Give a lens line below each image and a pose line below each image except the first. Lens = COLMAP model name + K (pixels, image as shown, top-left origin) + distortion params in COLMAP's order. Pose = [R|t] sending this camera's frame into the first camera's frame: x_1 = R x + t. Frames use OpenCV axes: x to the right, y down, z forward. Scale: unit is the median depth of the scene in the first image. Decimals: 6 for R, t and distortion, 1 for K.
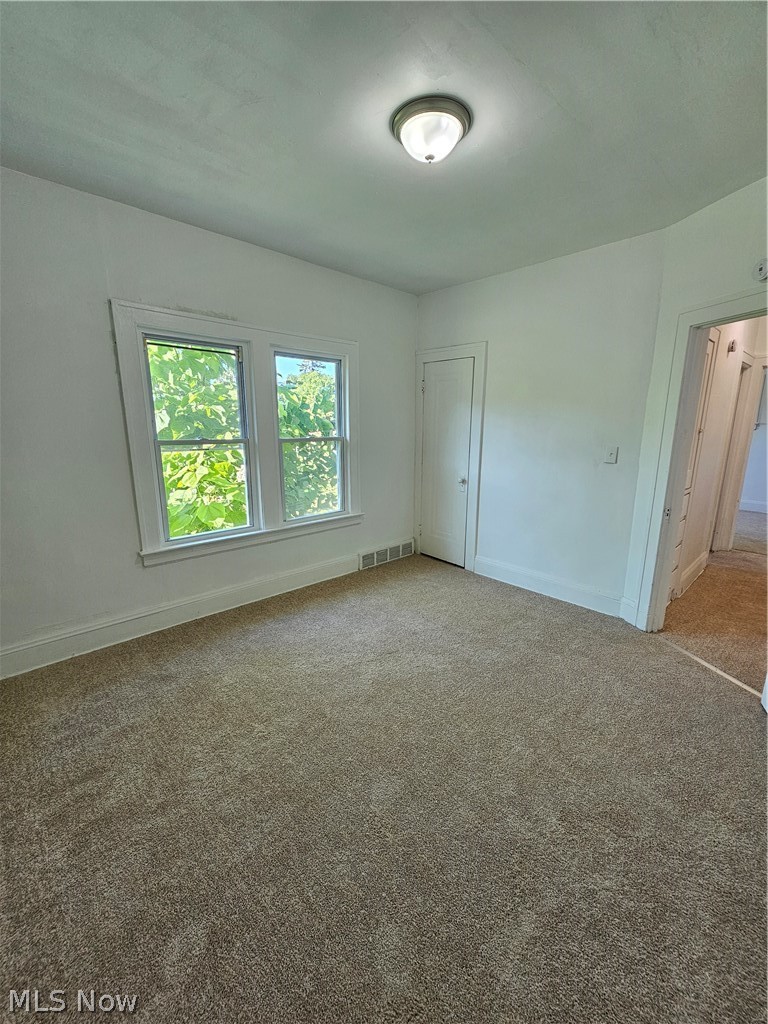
lens RADIAL K [[416.8, 0, 381.5], [0, 416.8, 511.6], [0, 0, 1]] dist [-0.001072, -0.000399]
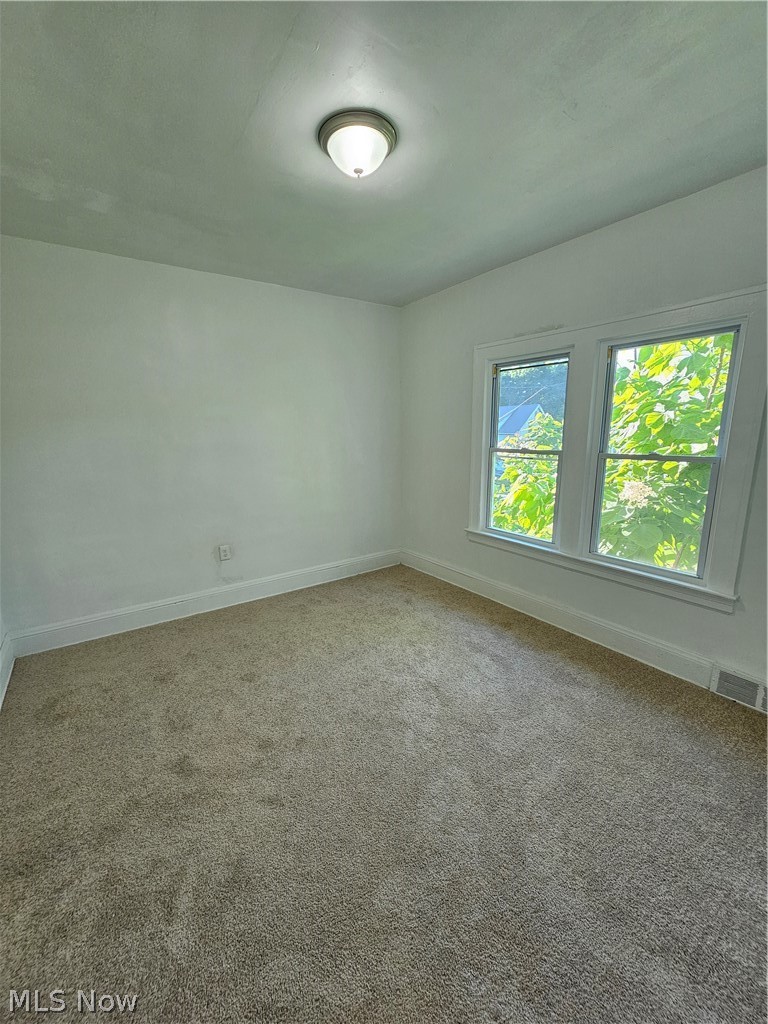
lens RADIAL K [[416.8, 0, 381.5], [0, 416.8, 511.6], [0, 0, 1]] dist [-0.001072, -0.000399]
pose [[-0.146841, 0.184049, -0.971887, 0.702062], [-0.201173, 0.956446, 0.211520, -0.166784], [0.968487, 0.226577, -0.103420, 0.768685]]
